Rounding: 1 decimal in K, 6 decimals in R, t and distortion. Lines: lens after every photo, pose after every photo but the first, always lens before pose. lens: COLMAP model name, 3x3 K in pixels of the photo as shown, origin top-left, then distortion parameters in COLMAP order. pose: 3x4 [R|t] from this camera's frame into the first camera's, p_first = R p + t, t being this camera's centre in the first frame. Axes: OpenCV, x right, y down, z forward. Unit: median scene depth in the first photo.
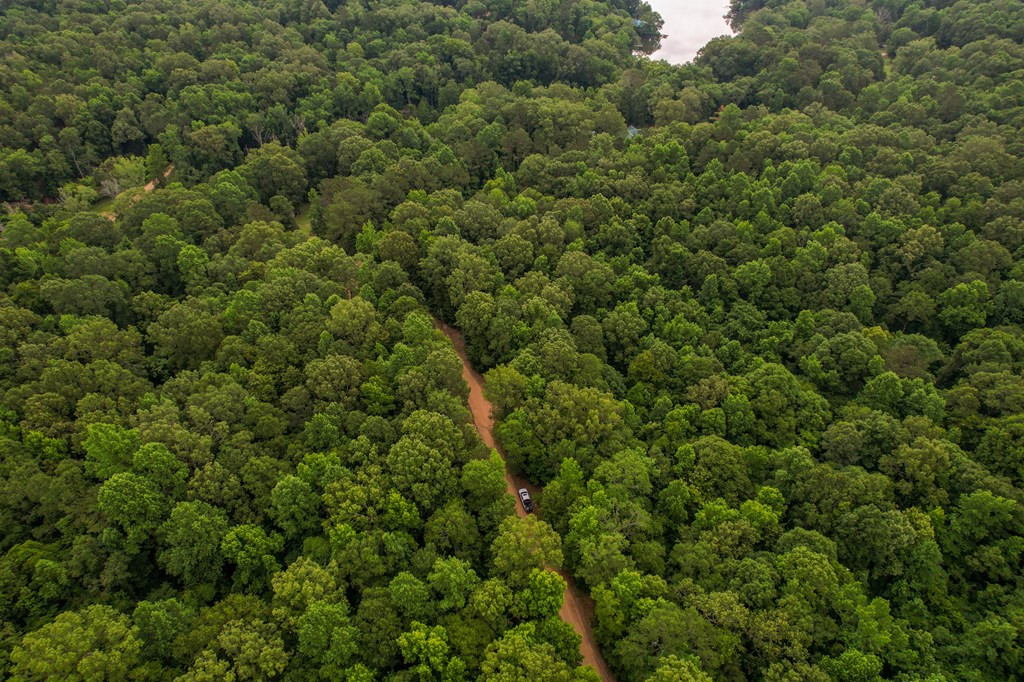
lens RADIAL K [[655.4, 0, 513.5], [0, 655.4, 346.9], [0, 0, 1]] dist [-0.074657, 0.066673]
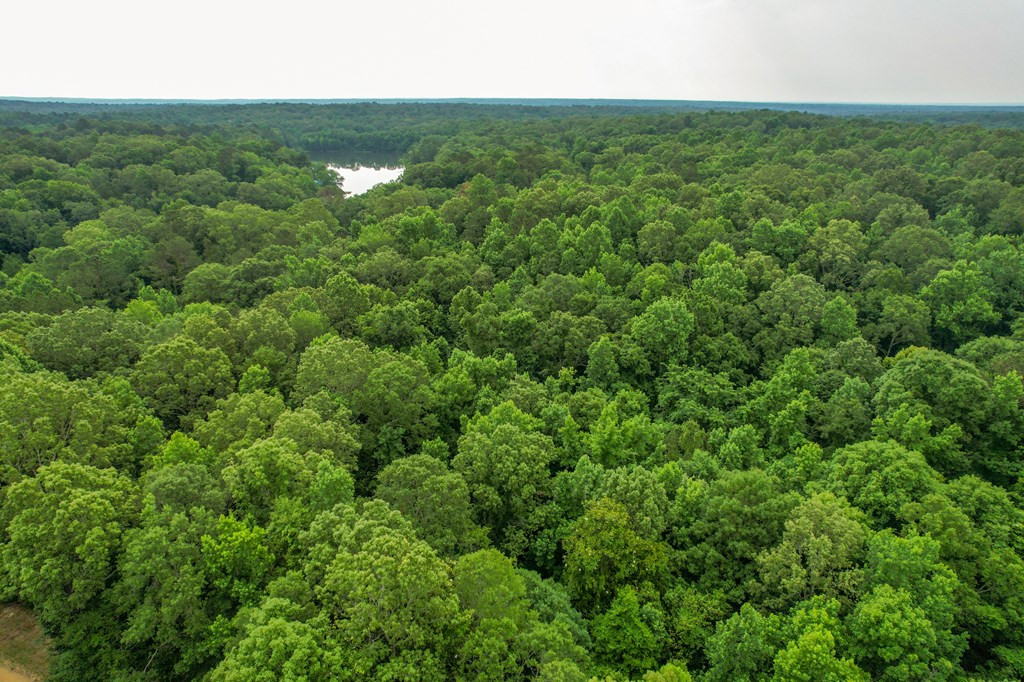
lens RADIAL K [[659.6, 0, 517.2], [0, 659.6, 346.4], [0, 0, 1]] dist [-0.075036, 0.070079]
pose [[0.881510, -0.169750, 0.440597, 0.009466], [0.293700, 0.927774, -0.230165, -0.002489], [-0.369704, 0.332296, 0.867697, 0.594136]]
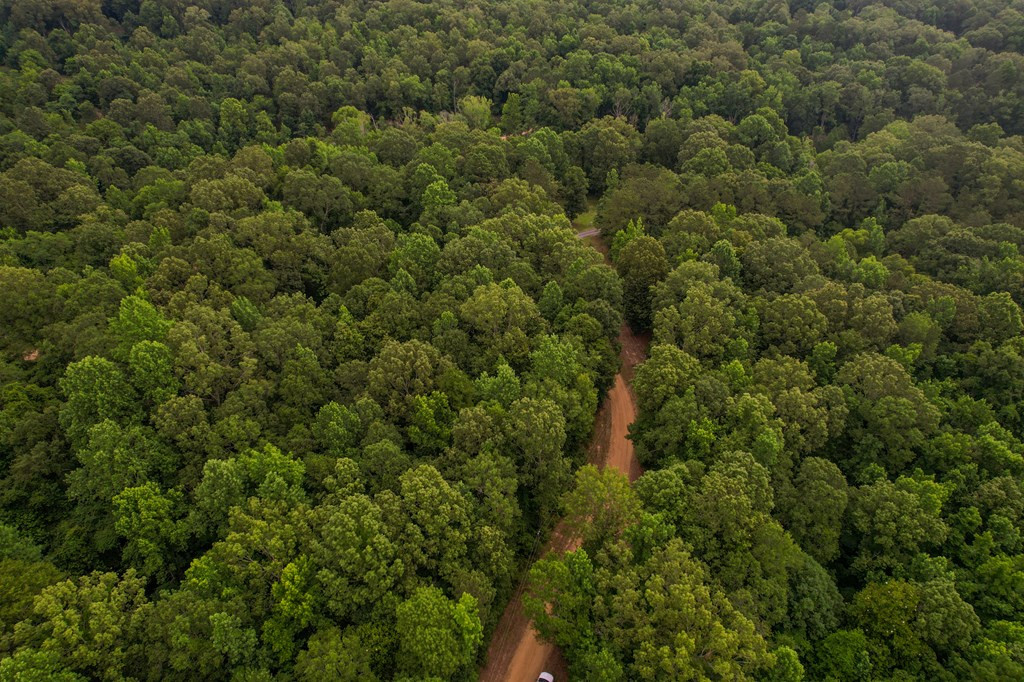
lens RADIAL K [[655.4, 0, 513.5], [0, 655.4, 346.9], [0, 0, 1]] dist [-0.074657, 0.066673]
pose [[0.758149, 0.385202, -0.526147, 0.145950], [-0.411581, 0.908518, 0.072077, -0.061622], [0.505778, 0.161907, 0.847334, 0.362956]]
